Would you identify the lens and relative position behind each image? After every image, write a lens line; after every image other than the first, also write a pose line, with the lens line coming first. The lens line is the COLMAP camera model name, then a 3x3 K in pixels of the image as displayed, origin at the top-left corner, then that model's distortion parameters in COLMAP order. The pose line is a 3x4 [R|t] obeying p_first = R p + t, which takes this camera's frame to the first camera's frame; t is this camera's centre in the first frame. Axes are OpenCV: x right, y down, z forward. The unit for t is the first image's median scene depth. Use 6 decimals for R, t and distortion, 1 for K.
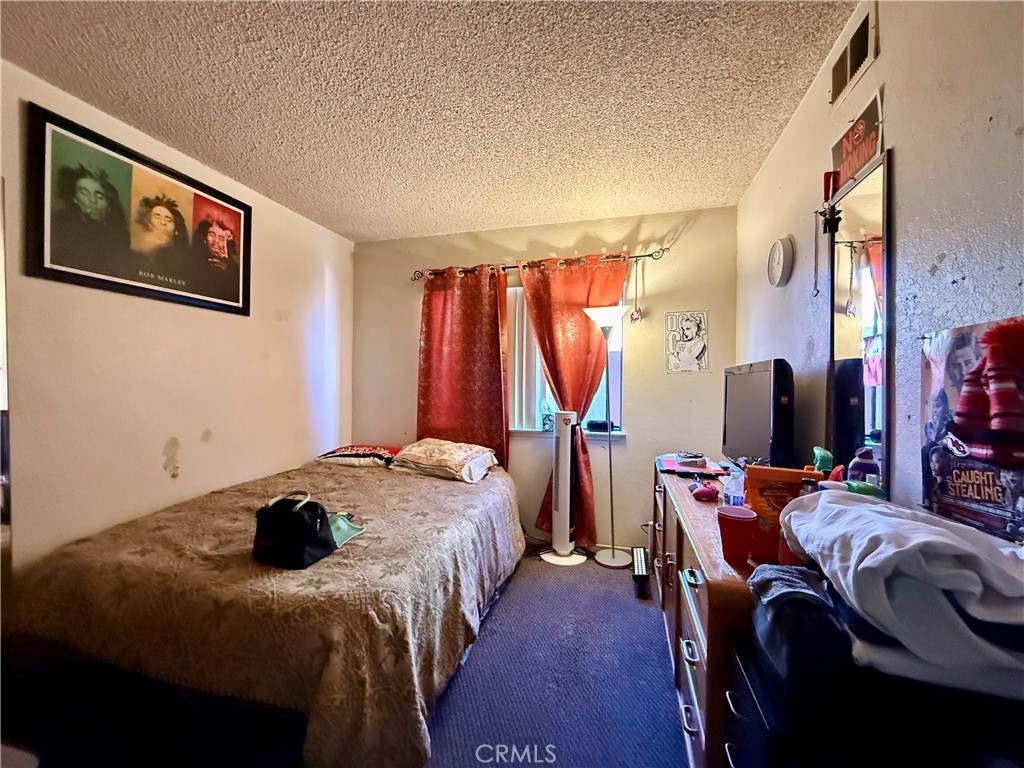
lens RADIAL K [[408.0, 0, 512.1], [0, 408.0, 385.9], [0, 0, 1]] dist [0.000066, 0.000552]
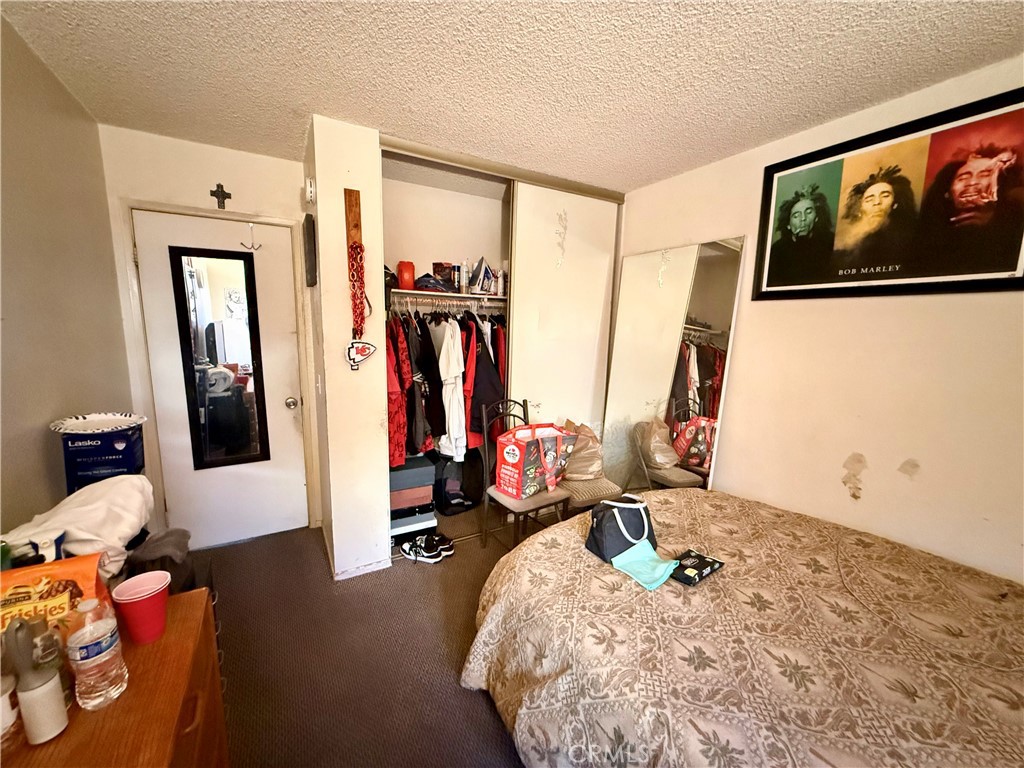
lens RADIAL K [[408.0, 0, 511.3], [0, 408.0, 385.2], [0, 0, 1]] dist [0.000066, 0.000552]
pose [[-0.688089, 0.084302, -0.720713, 0.302477], [-0.028487, 0.989324, 0.142919, -0.123438], [0.725067, 0.118872, -0.678341, 1.057027]]
